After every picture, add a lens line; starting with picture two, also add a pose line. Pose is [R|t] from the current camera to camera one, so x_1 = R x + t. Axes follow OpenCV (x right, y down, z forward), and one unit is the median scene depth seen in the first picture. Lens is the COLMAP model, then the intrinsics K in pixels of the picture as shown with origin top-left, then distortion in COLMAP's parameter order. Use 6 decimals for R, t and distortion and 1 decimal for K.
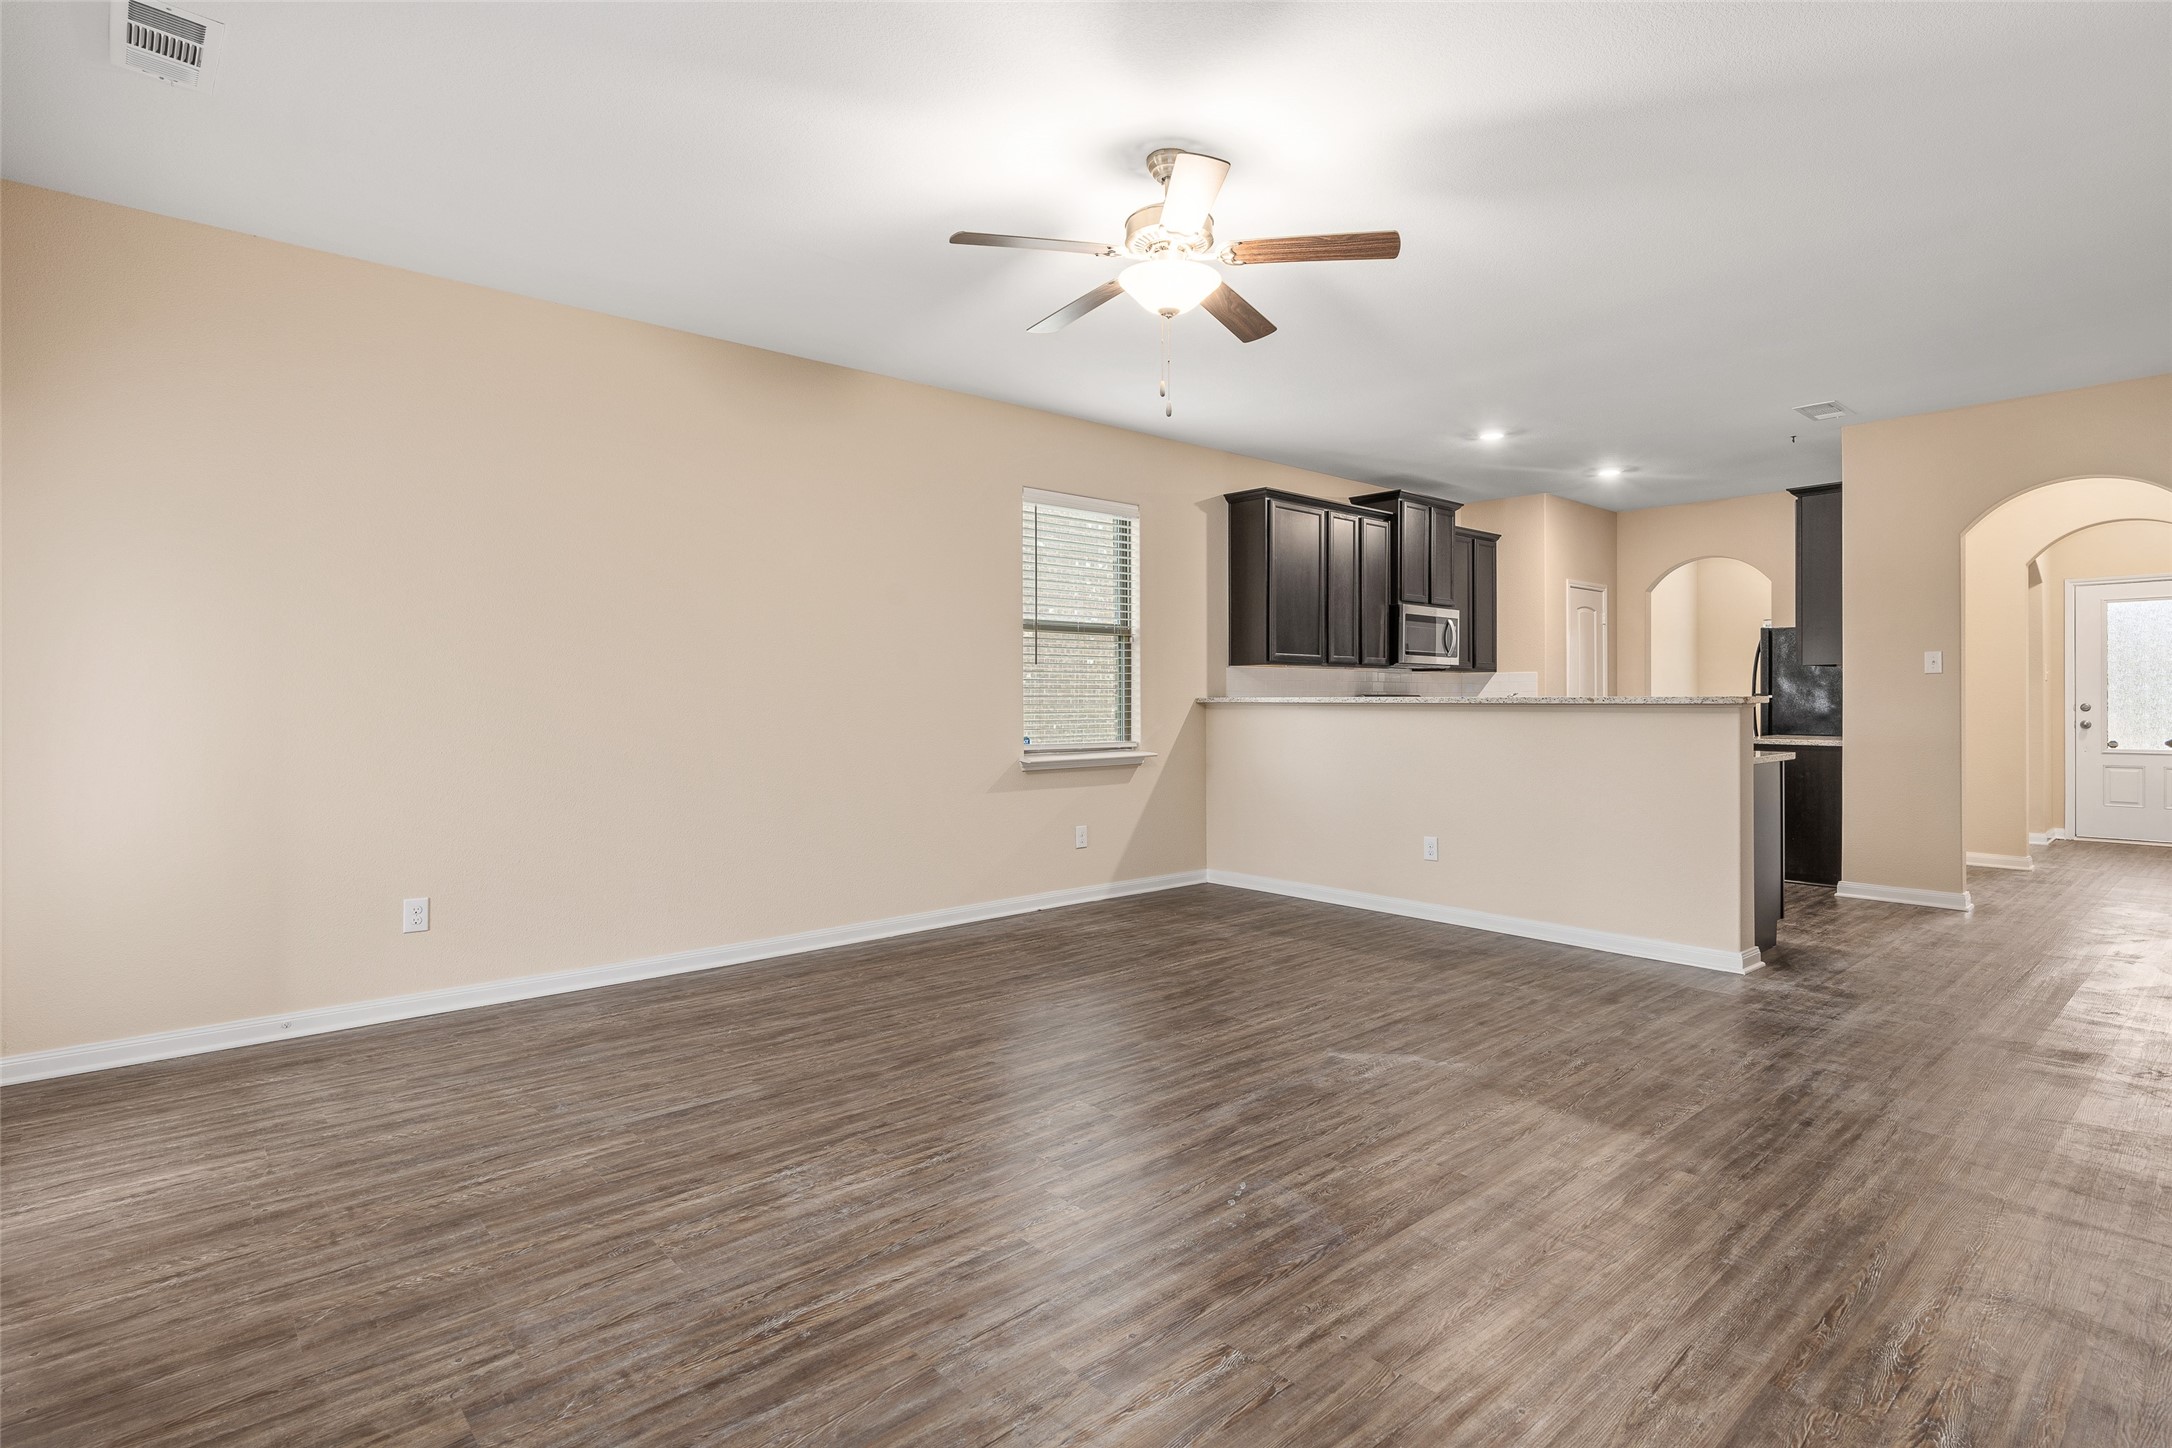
lens RADIAL K [[1071.5, 0, 1084.5], [0, 1071.5, 717.7], [0, 0, 1]] dist [-0.003518, 0.001053]
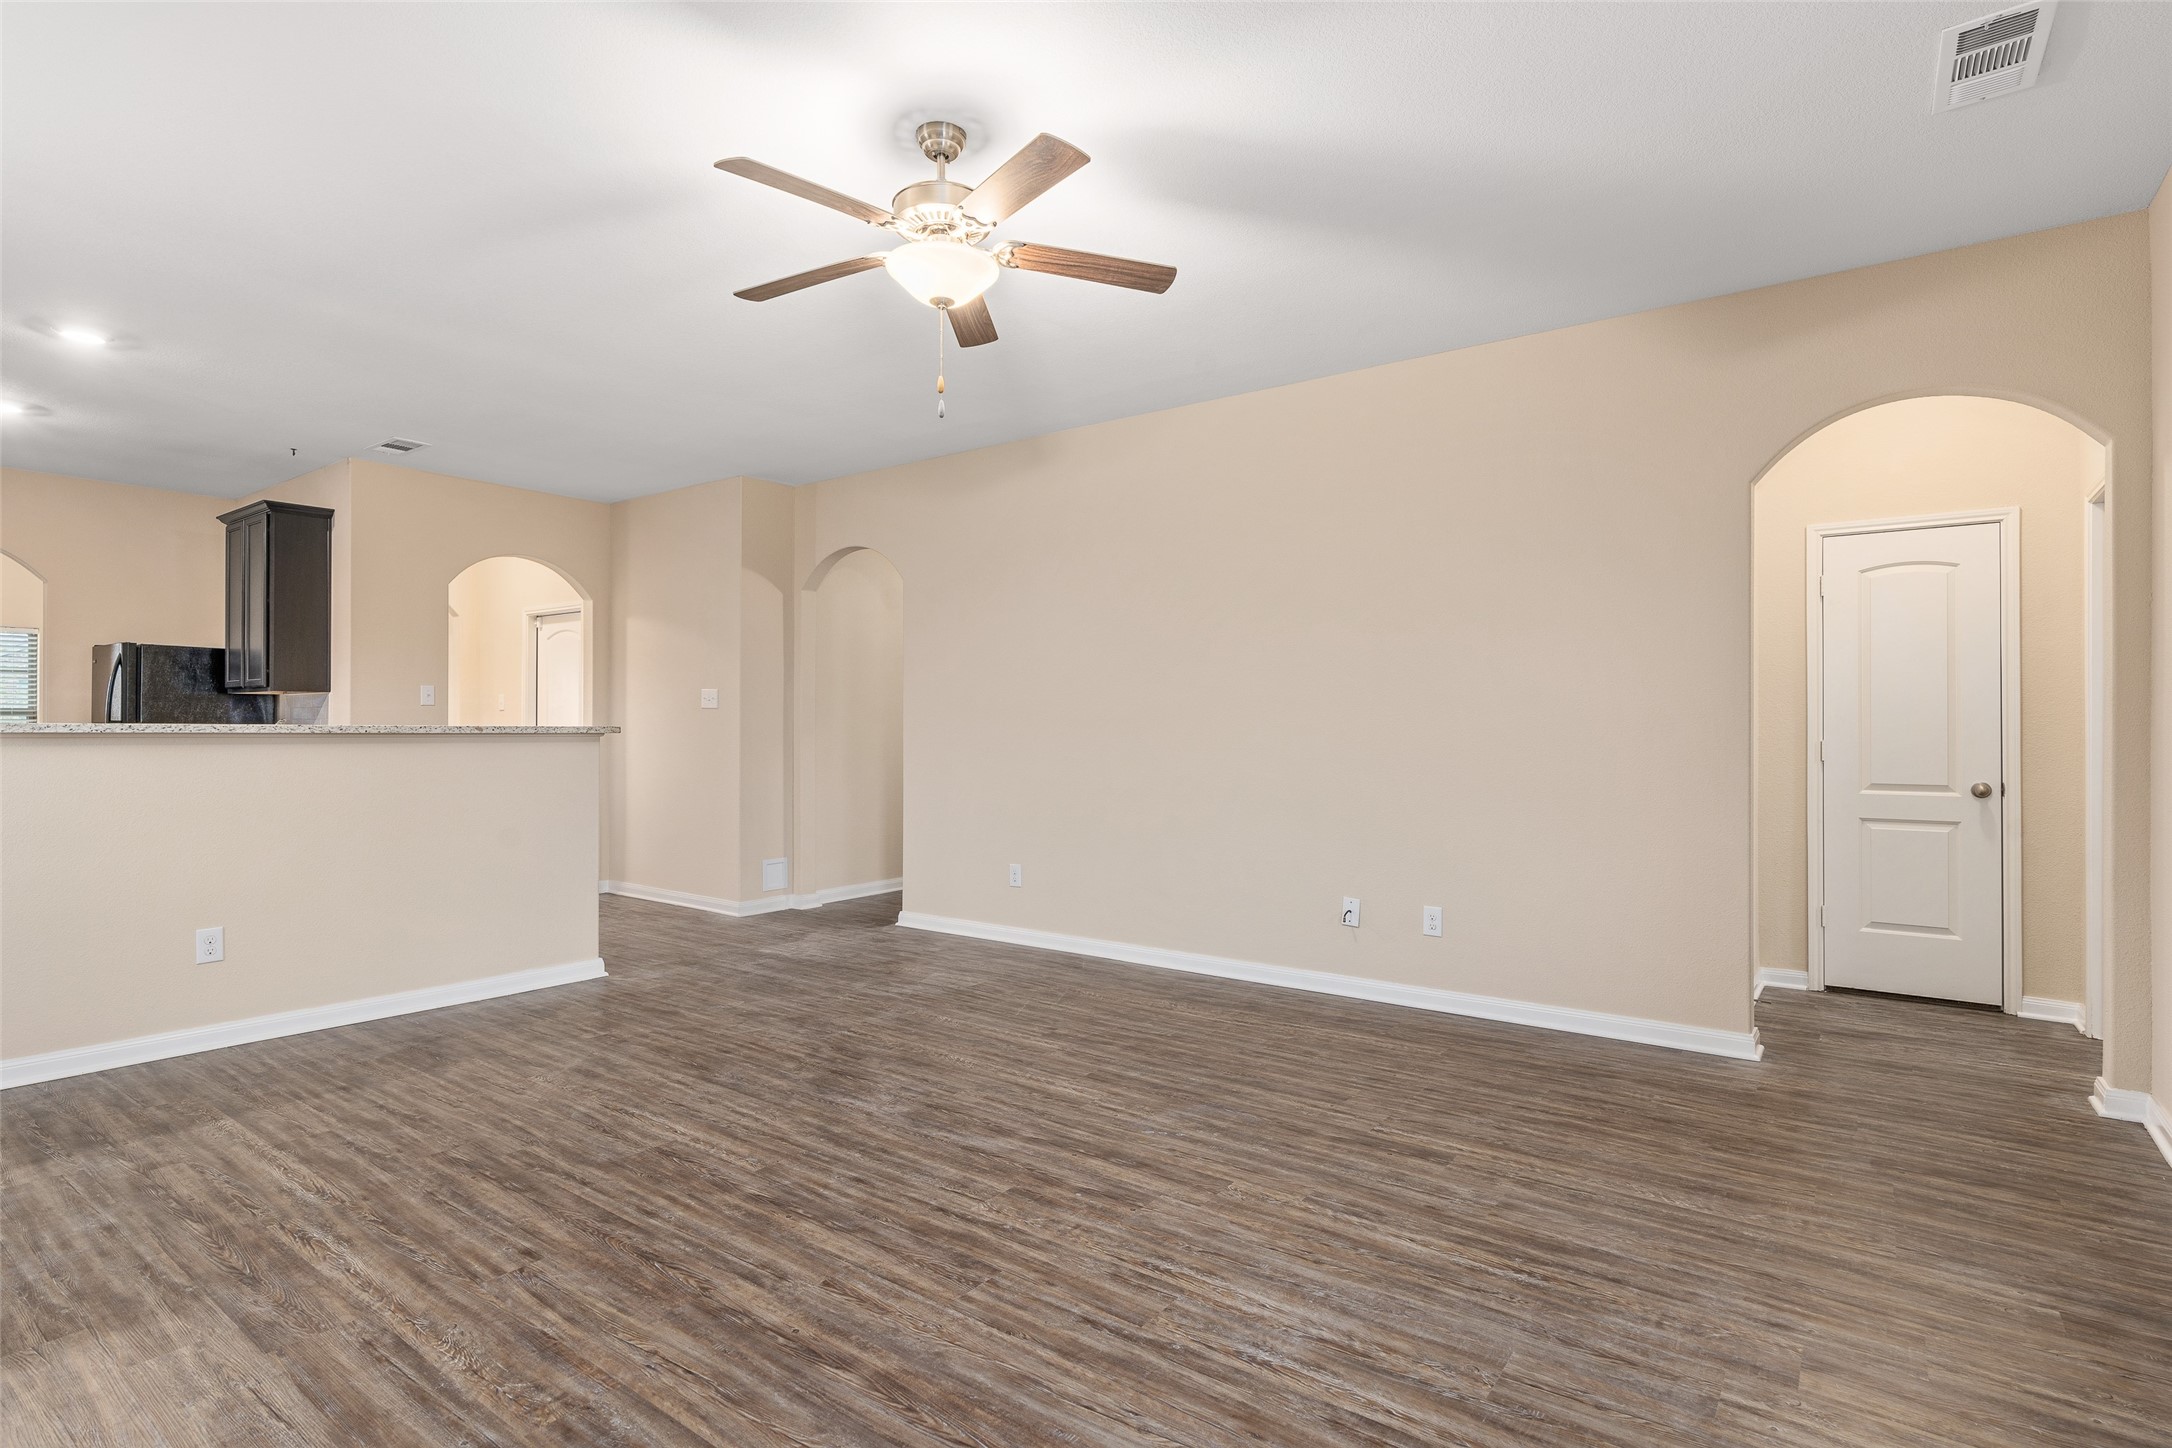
lens RADIAL K [[1071.5, 0, 1076.4], [0, 1071.5, 711.7], [0, 0, 1]] dist [-0.003518, 0.001053]
pose [[-0.202301, 0.018203, 0.979154, -0.957165], [0.012441, 0.999794, -0.016016, -0.019181], [-0.979244, 0.008942, -0.202486, 1.224719]]
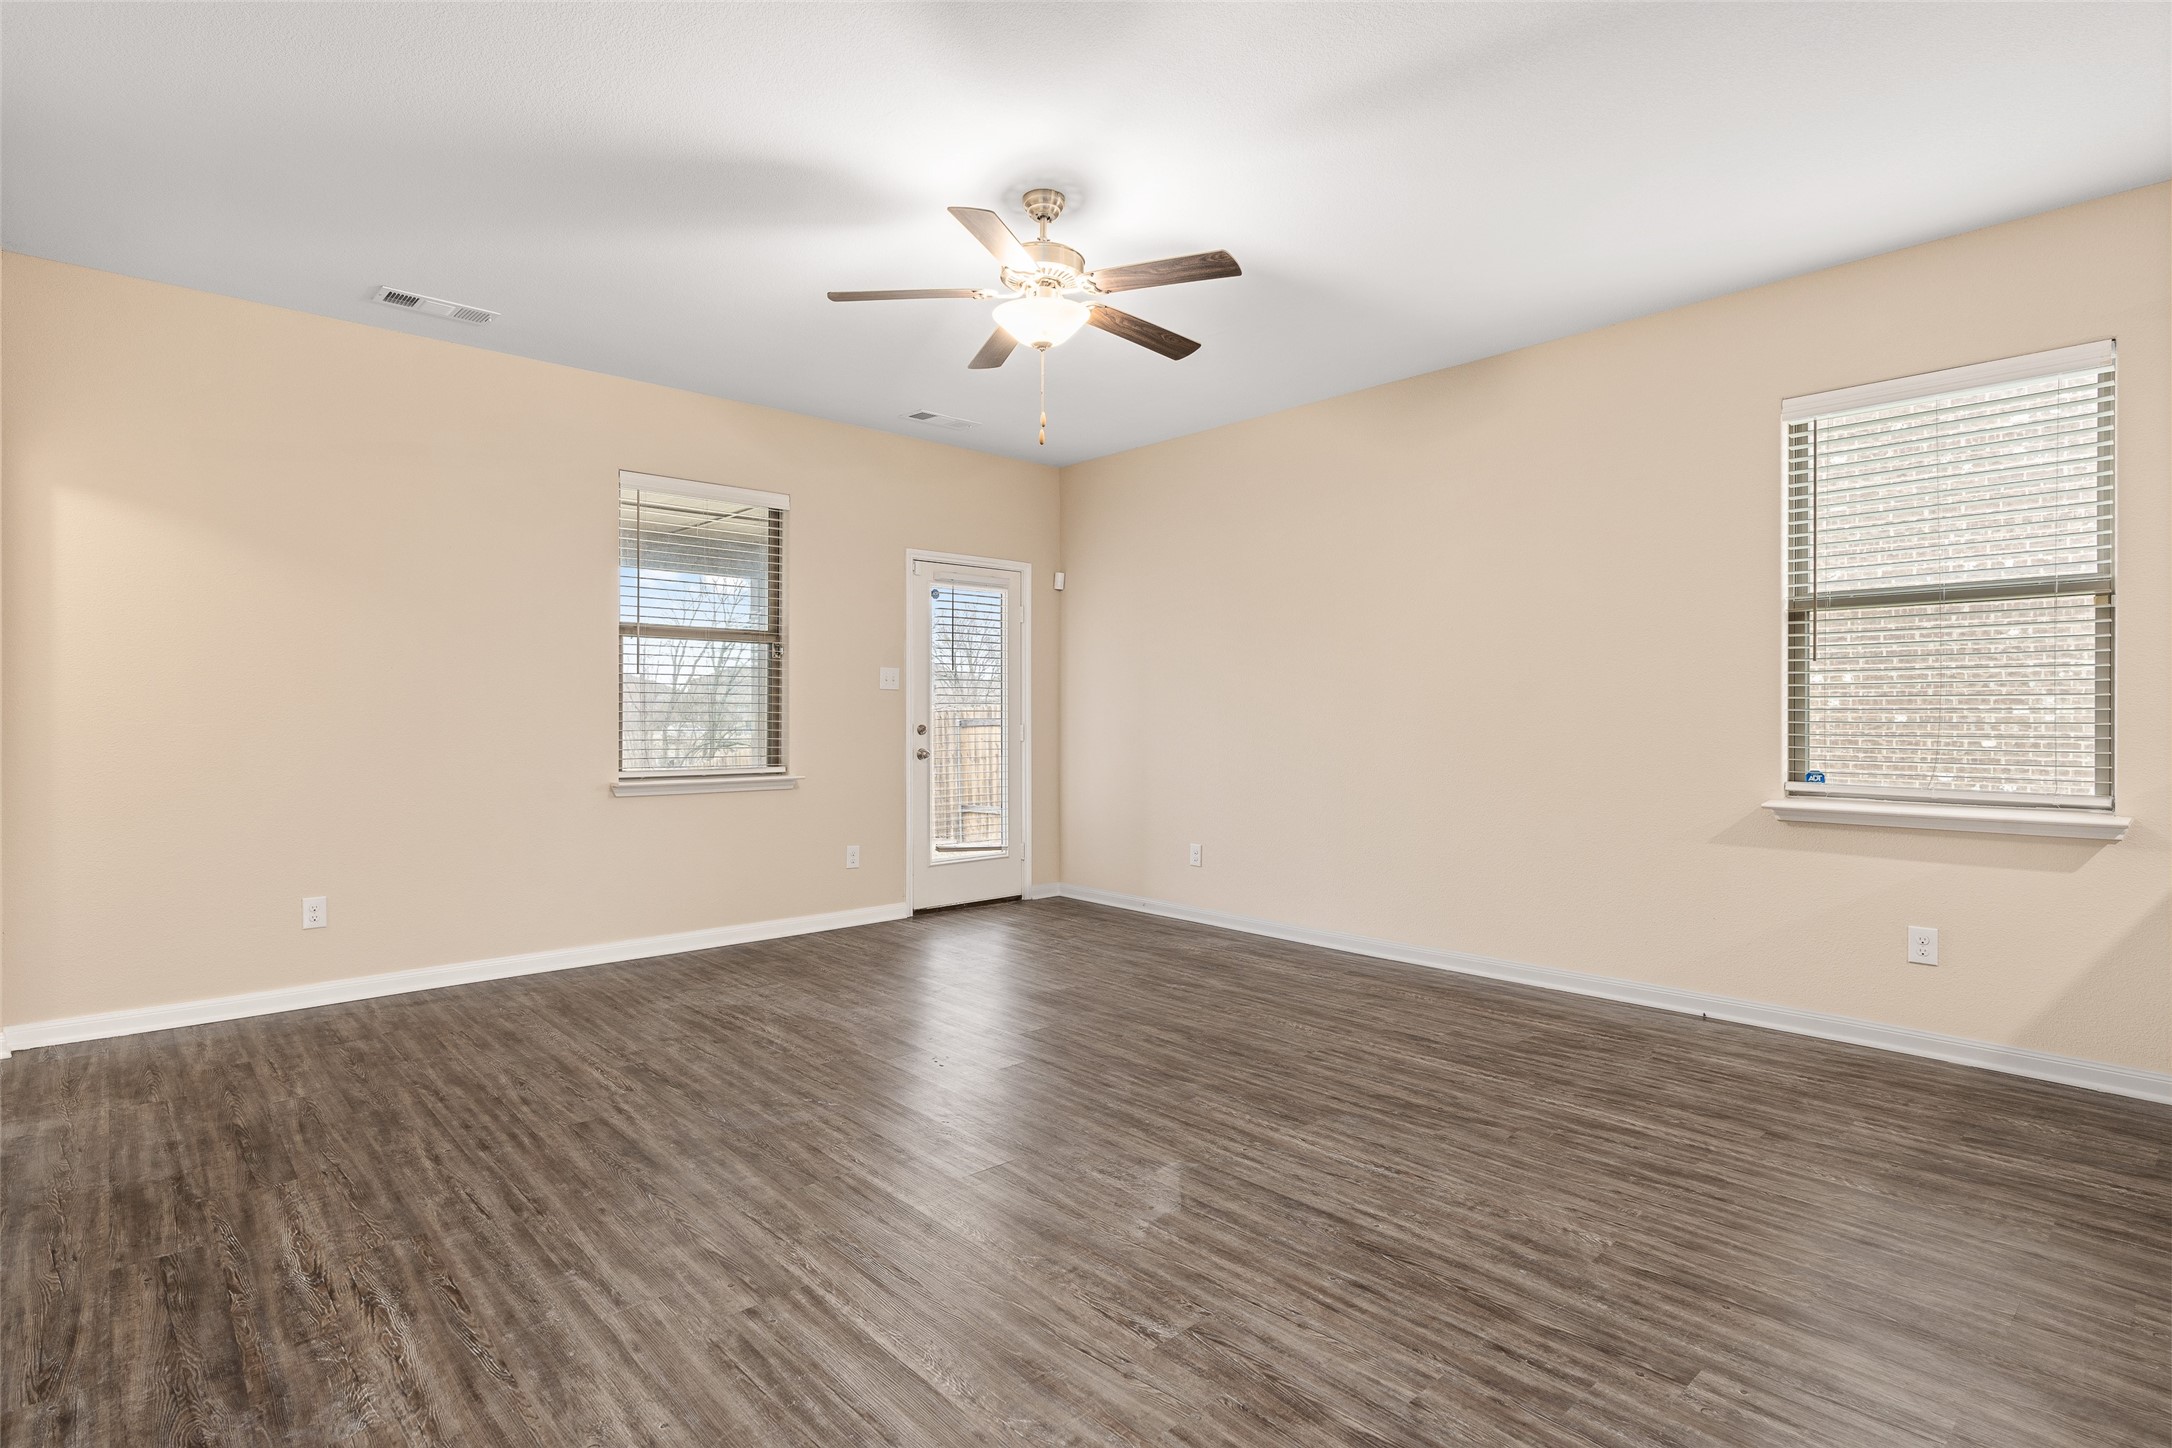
lens RADIAL K [[1071.5, 0, 1090.2], [0, 1071.5, 731.0], [0, 0, 1]] dist [-0.003518, 0.001053]
pose [[0.026927, 0.016758, -0.999497, 1.294889], [-0.016555, 0.999730, 0.016316, -0.021833], [0.999500, 0.016108, 0.027197, 1.165846]]
